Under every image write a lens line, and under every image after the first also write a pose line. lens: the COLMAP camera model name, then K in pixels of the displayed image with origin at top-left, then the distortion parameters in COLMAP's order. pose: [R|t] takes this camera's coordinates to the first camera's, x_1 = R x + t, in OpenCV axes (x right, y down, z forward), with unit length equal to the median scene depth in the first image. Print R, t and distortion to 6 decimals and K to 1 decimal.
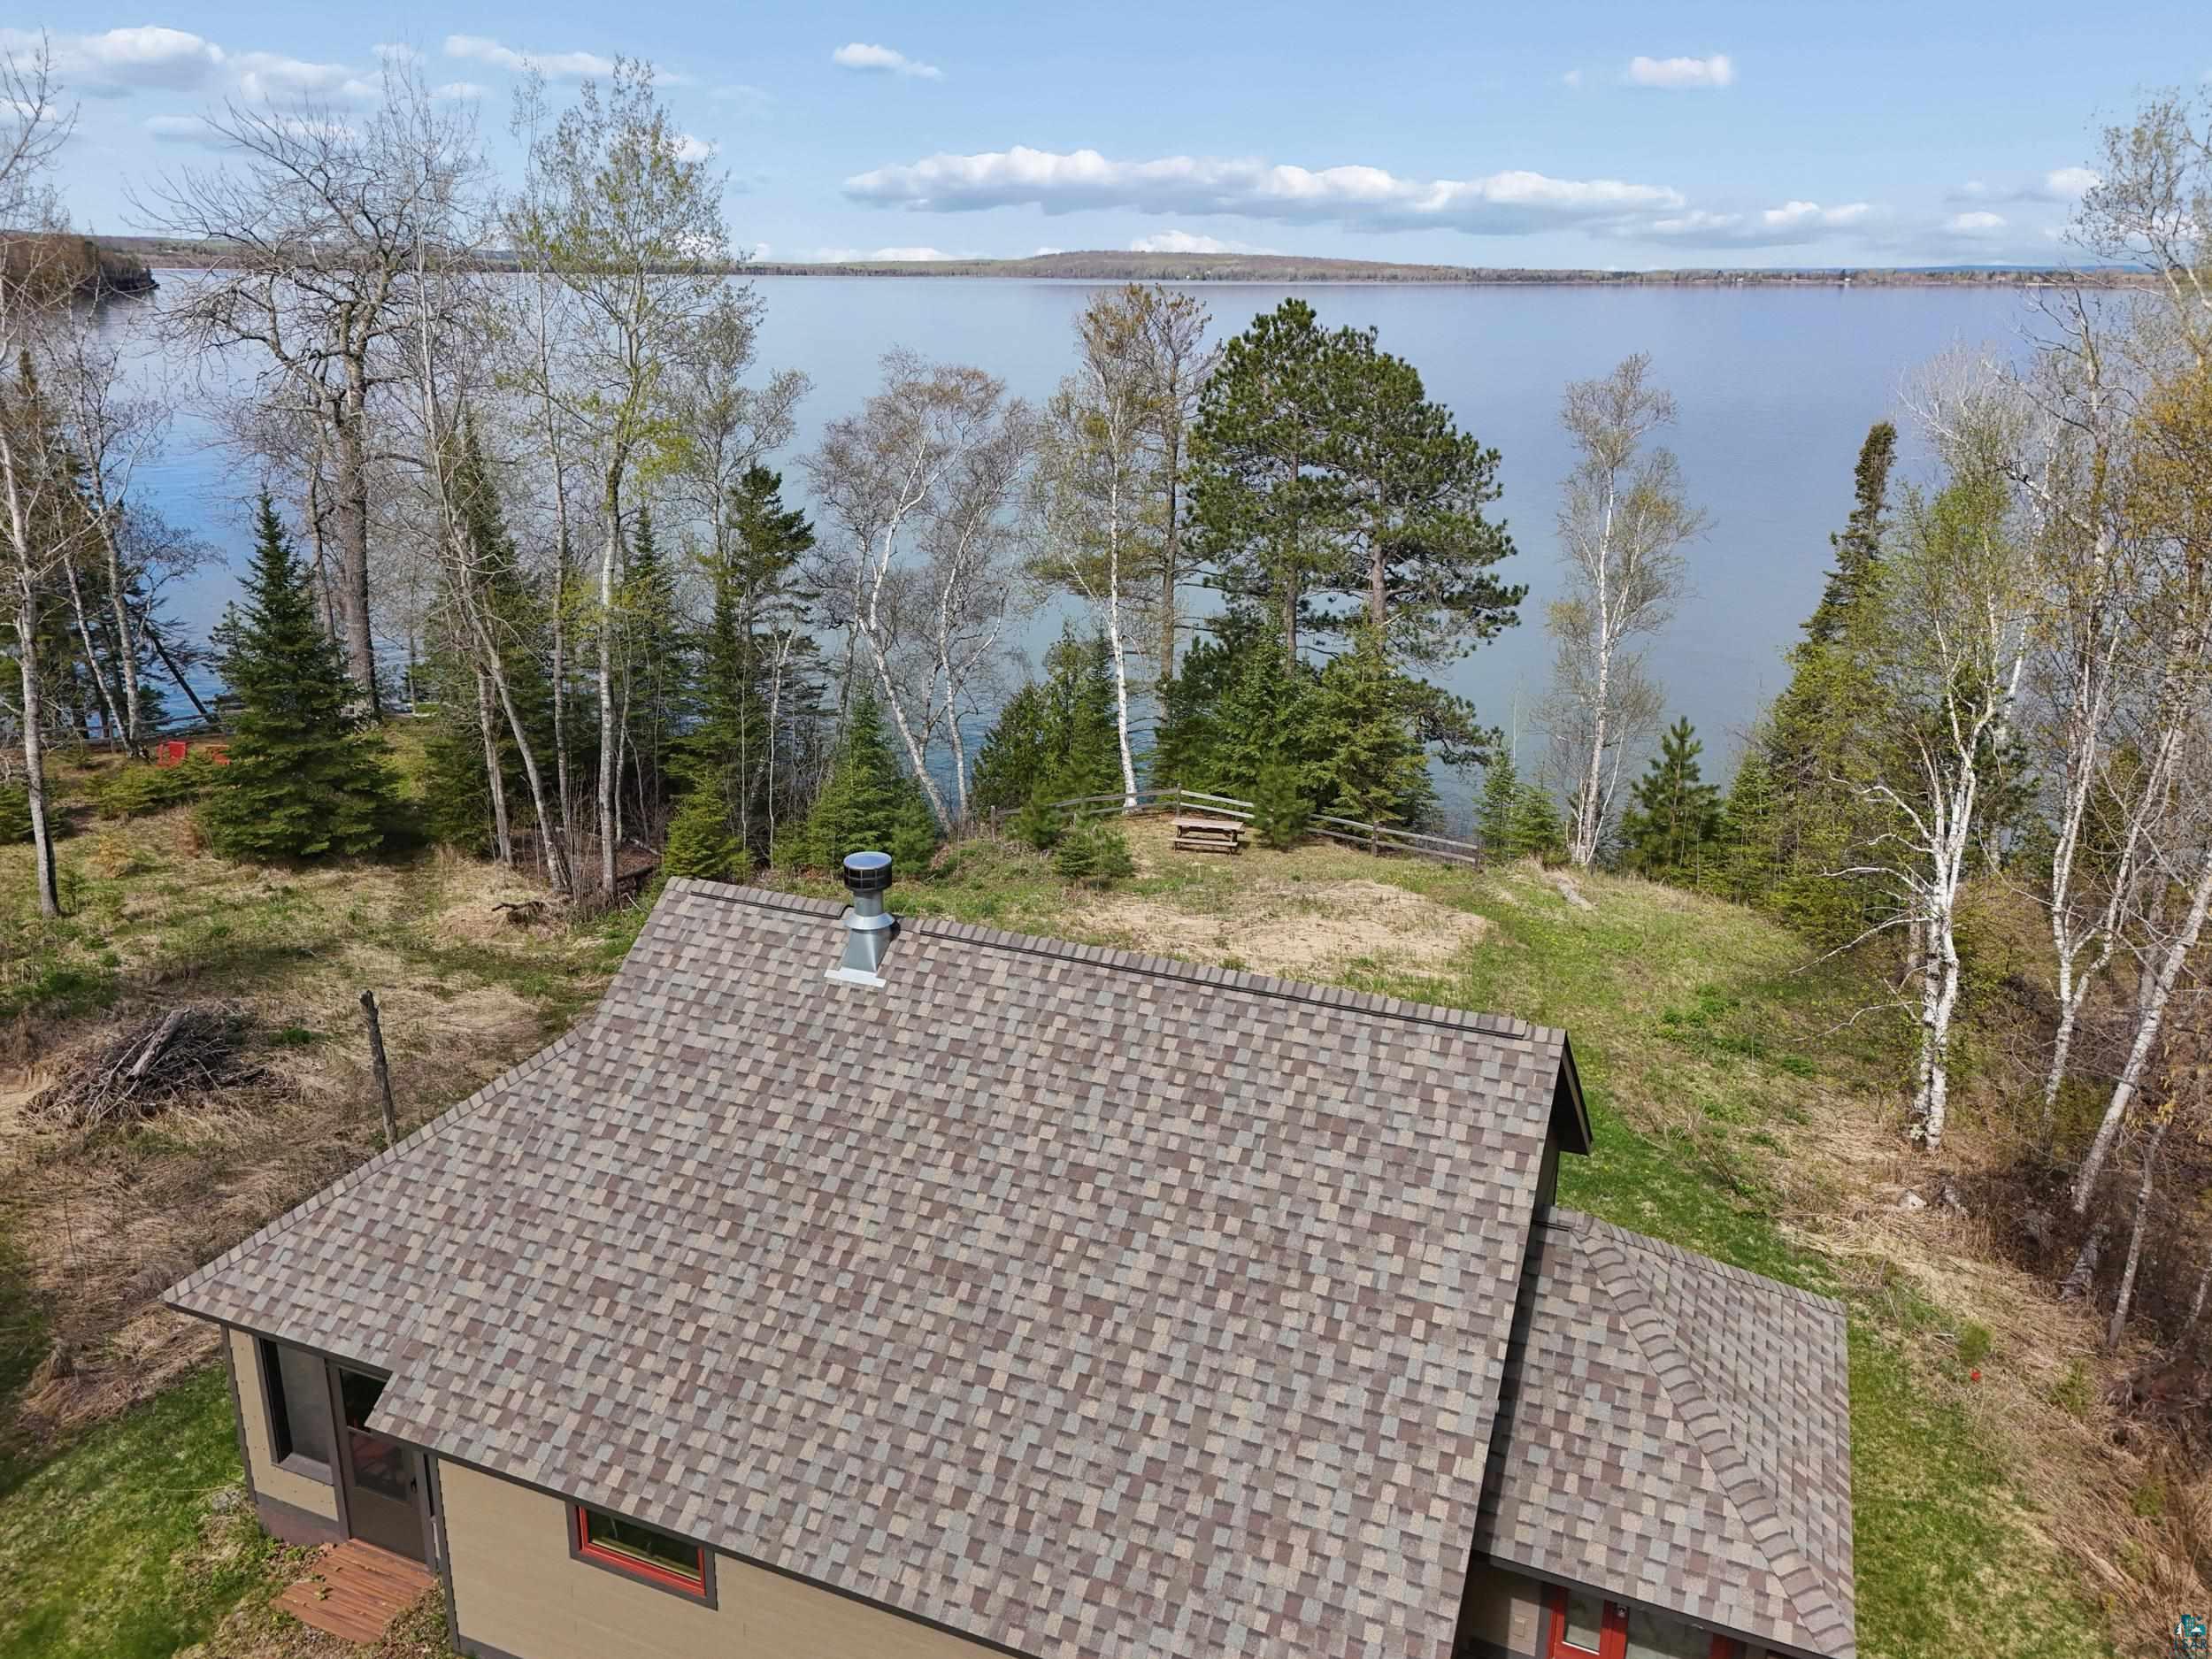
lens RADIAL K [[1669.3, 0, 1109.6], [0, 1669.3, 771.9], [0, 0, 1]] dist [0.060317, 0.000959]
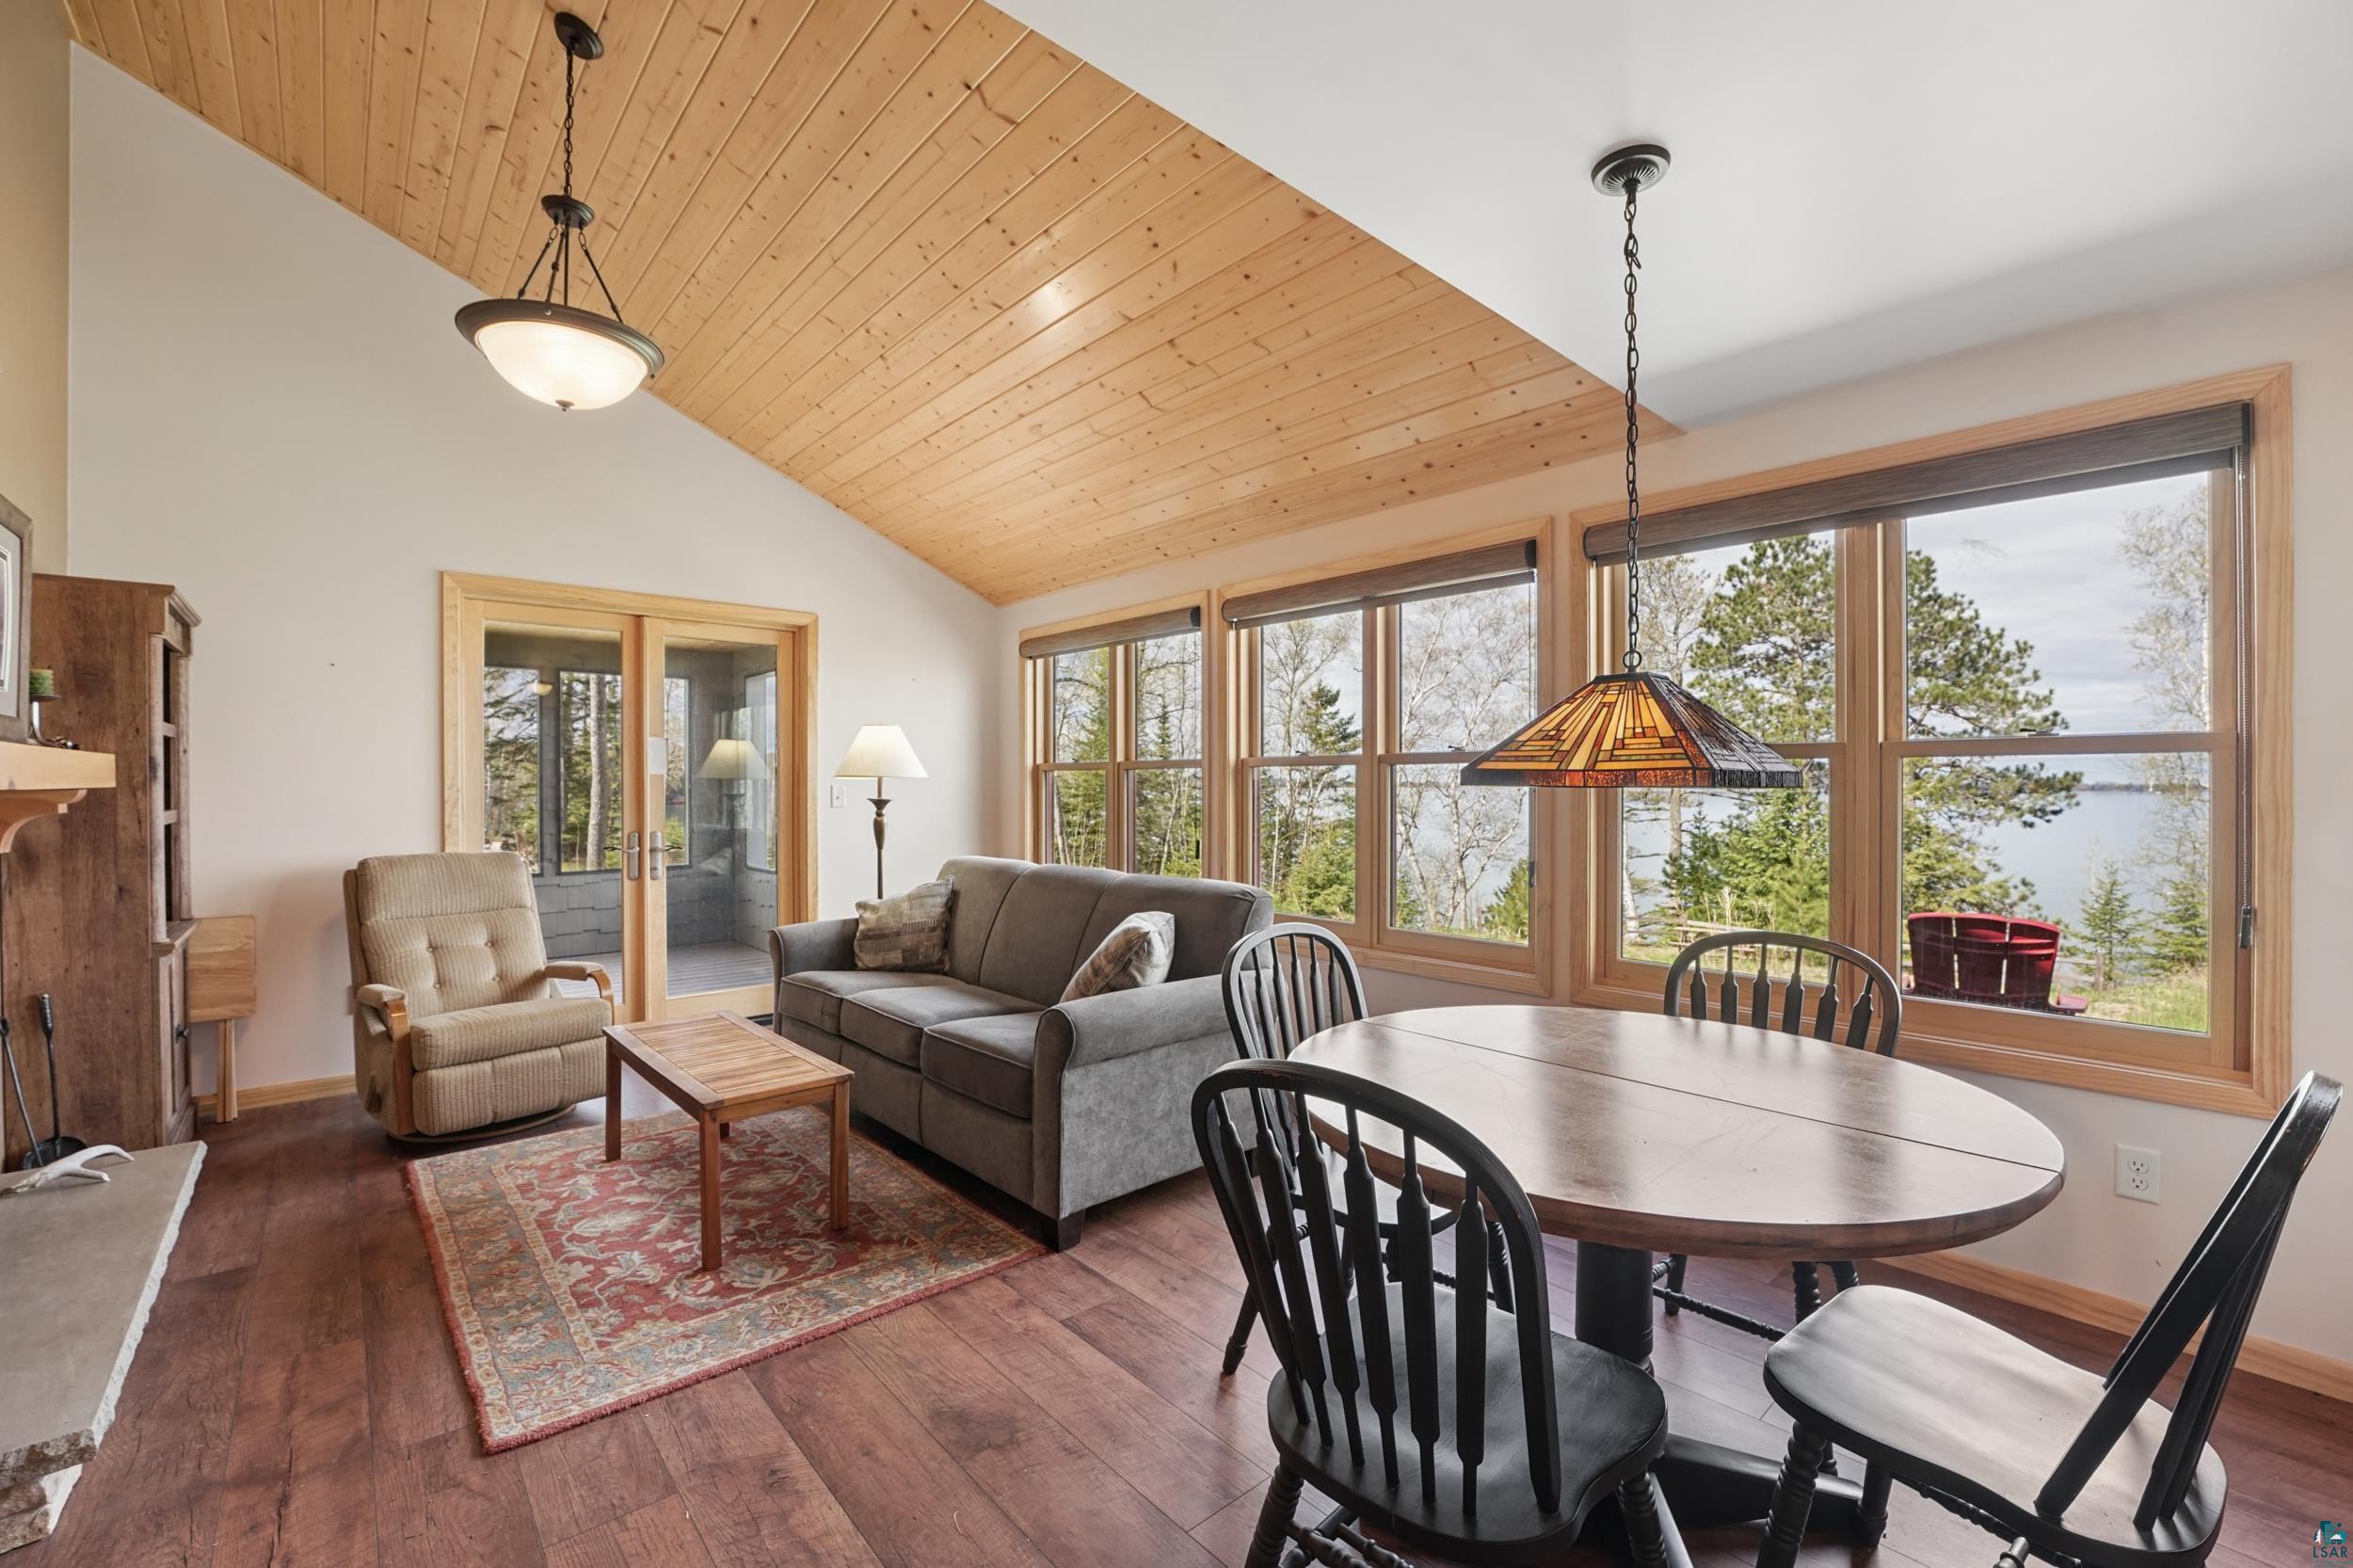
lens RADIAL K [[972.2, 0, 1176.5], [0, 972.2, 784.0], [0, 0, 1]] dist [-0.024699, 0.000046]
pose [[0.900078, -0.008214, -0.435651, 0.017916], [-0.122953, 0.954403, -0.272023, 0.112210], [0.418022, 0.298407, 0.858028, 0.319540]]
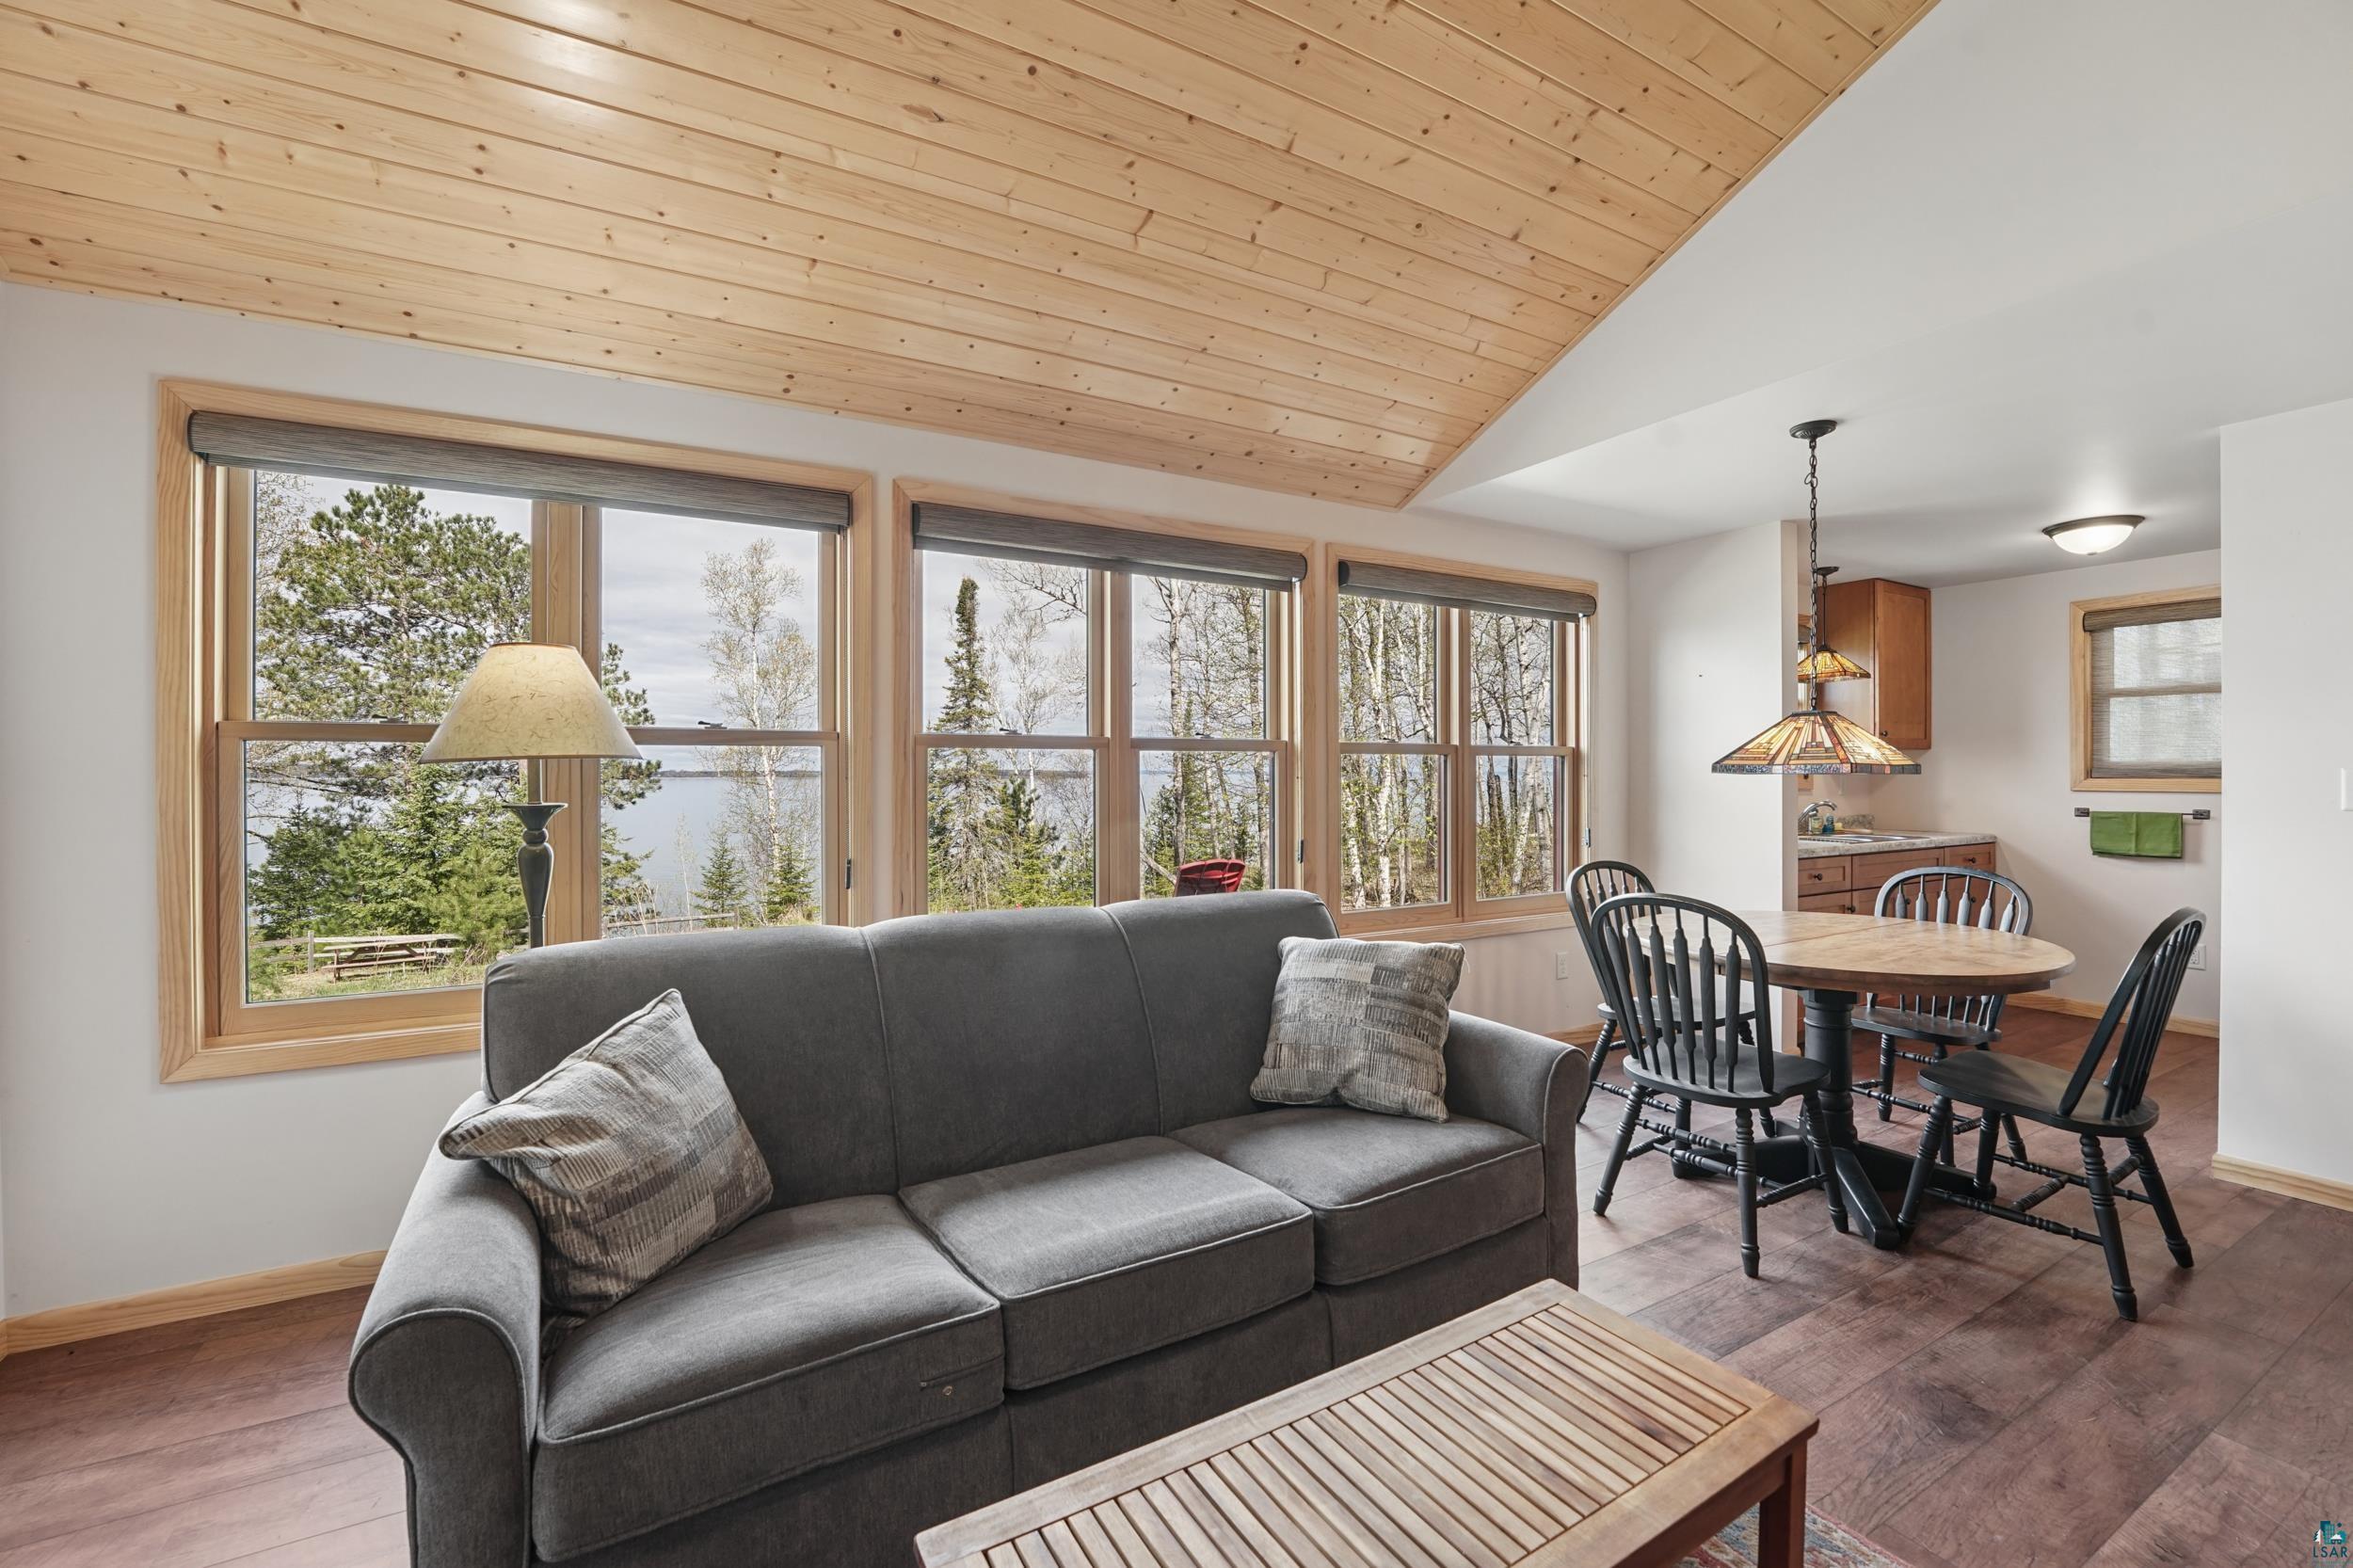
lens RADIAL K [[969.8, 0, 1178.0], [0, 969.8, 764.9], [0, 0, 1]] dist [-0.025267, 0.000035]
pose [[0.616408, -0.005156, 0.787410, -0.053966], [0.241275, 0.953116, -0.182636, 0.102162], [-0.749552, 0.302561, 0.588752, 0.349547]]
